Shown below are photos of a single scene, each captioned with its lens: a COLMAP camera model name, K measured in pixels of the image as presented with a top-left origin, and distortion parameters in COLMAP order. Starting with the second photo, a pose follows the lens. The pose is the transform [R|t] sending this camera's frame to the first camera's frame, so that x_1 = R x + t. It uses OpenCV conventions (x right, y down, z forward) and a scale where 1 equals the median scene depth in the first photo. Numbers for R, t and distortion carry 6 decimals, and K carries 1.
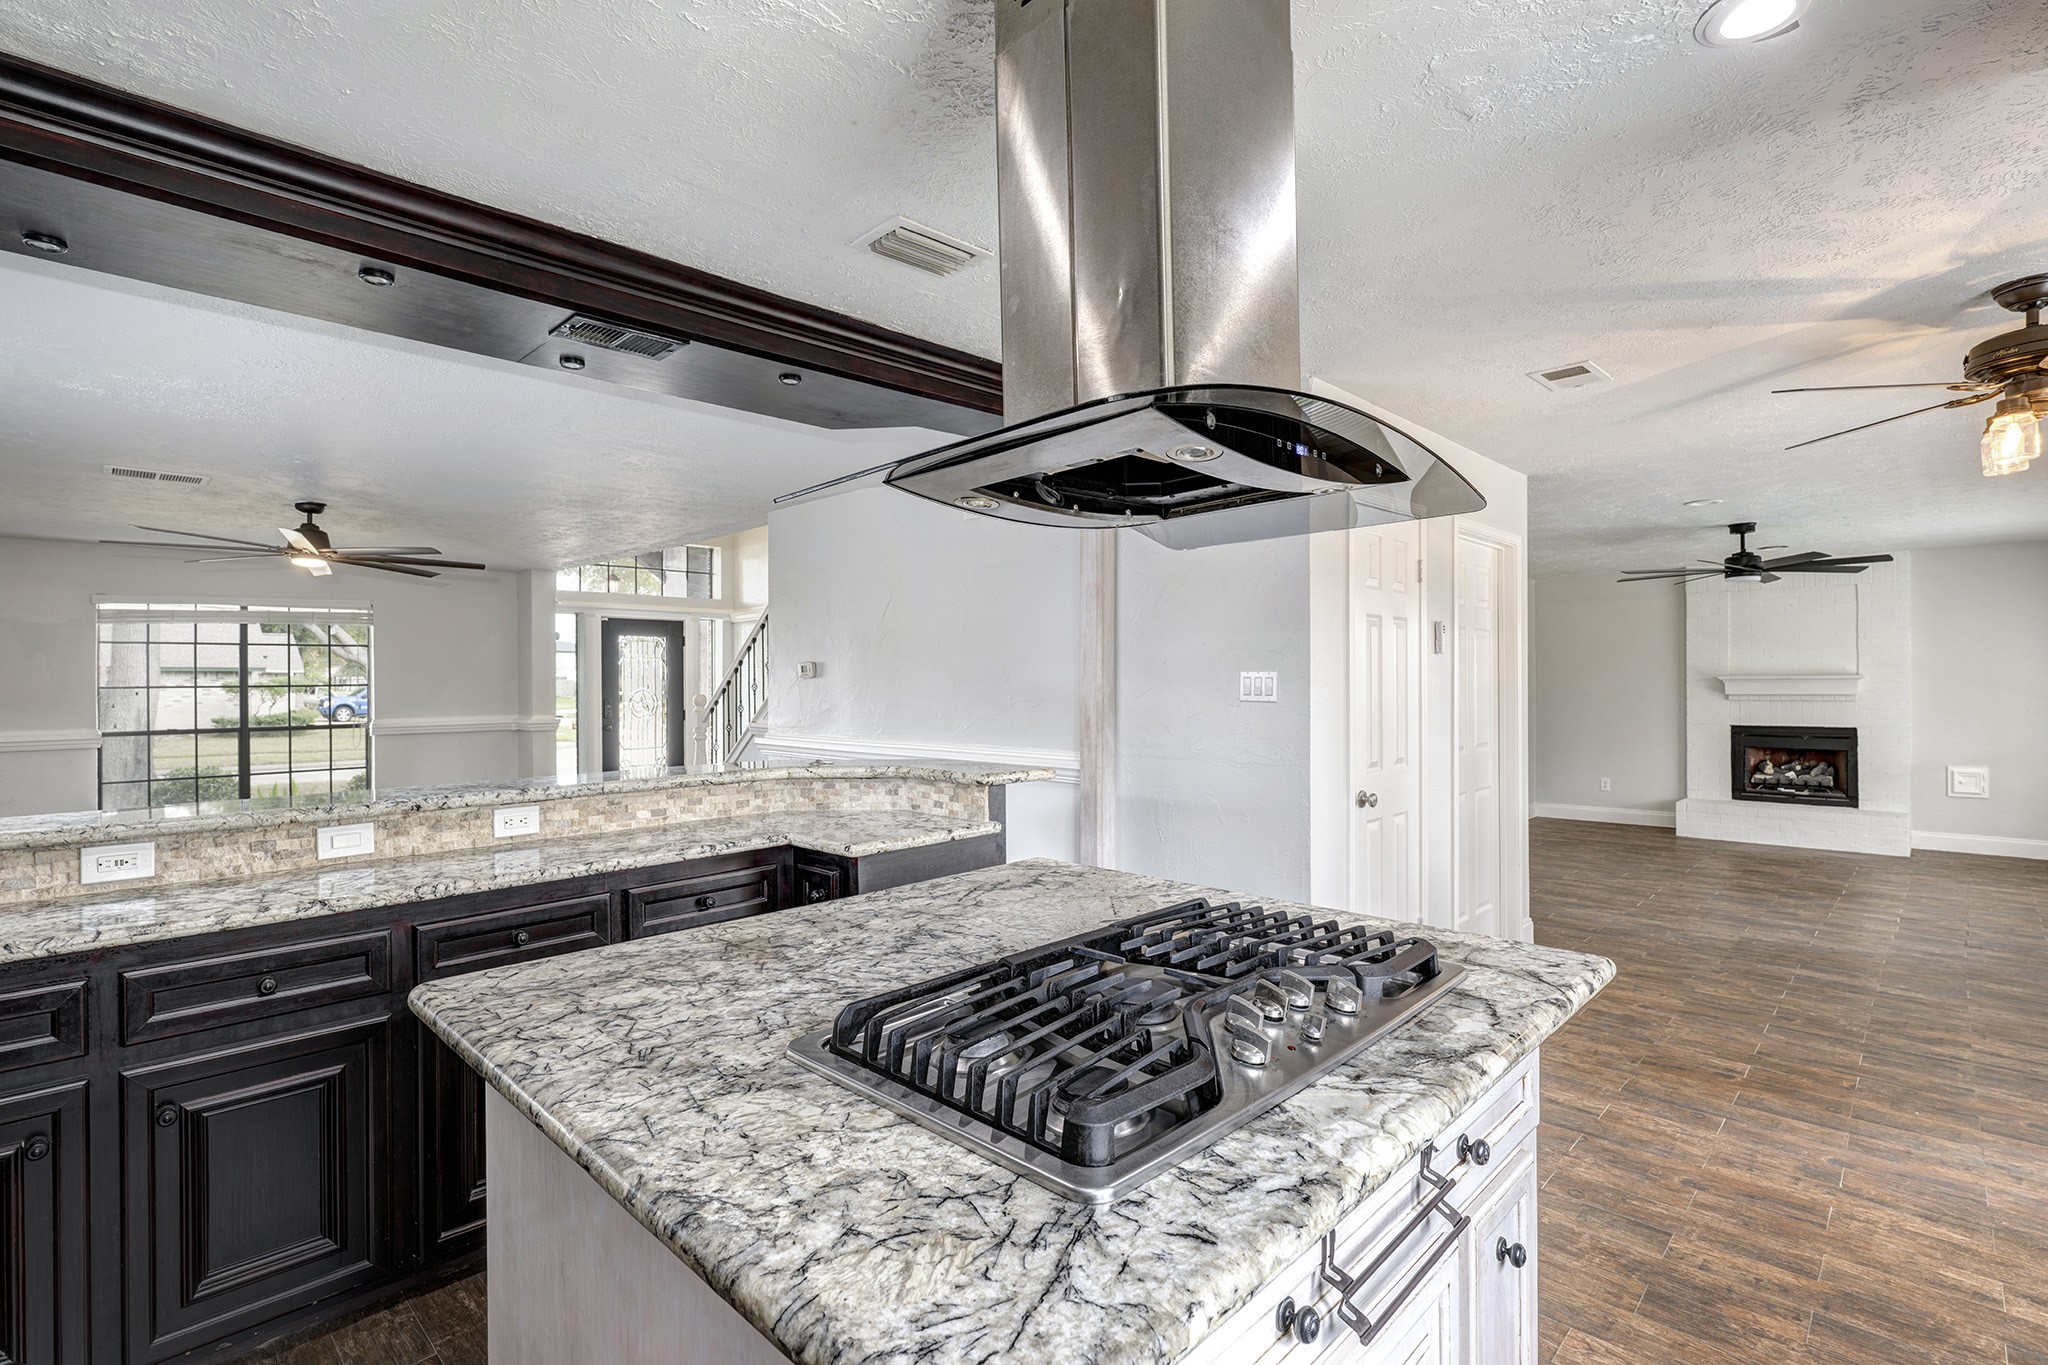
lens RADIAL K [[946.9, 0, 1026.2], [0, 946.9, 682.8], [0, 0, 1]] dist [0.000525, -0.000114]
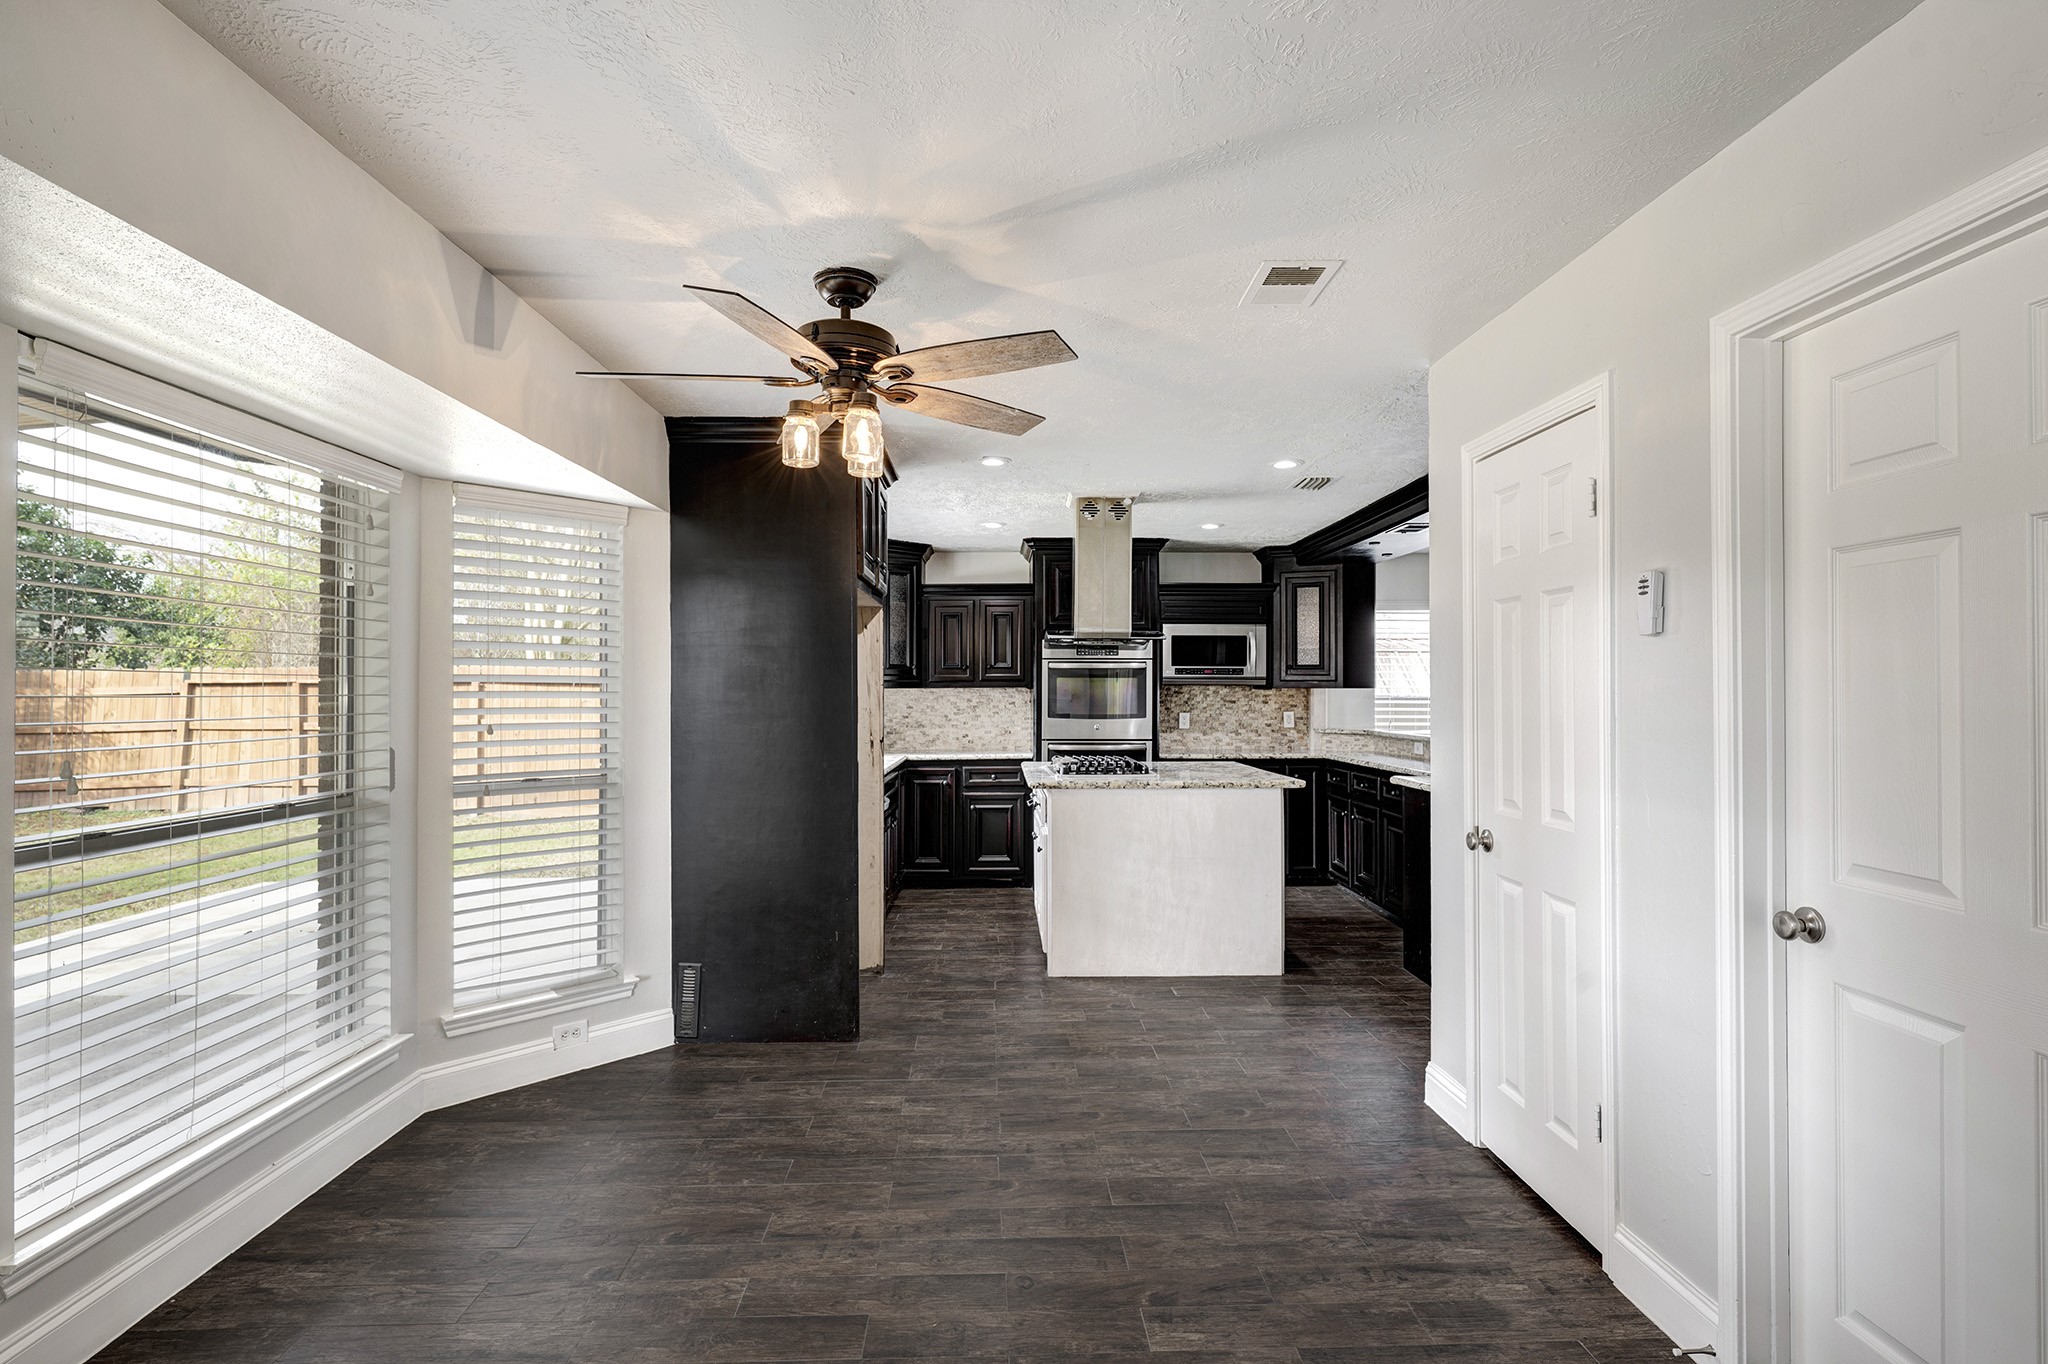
lens RADIAL K [[981.9, 0, 1023.5], [0, 981.9, 681.1], [0, 0, 1]] dist [-0.001045, -0.000028]
pose [[-0.690256, -0.002240, -0.723562, 1.775782], [0.004339, 0.999964, -0.007235, 0.019564], [0.723552, -0.008133, -0.690222, 1.937059]]
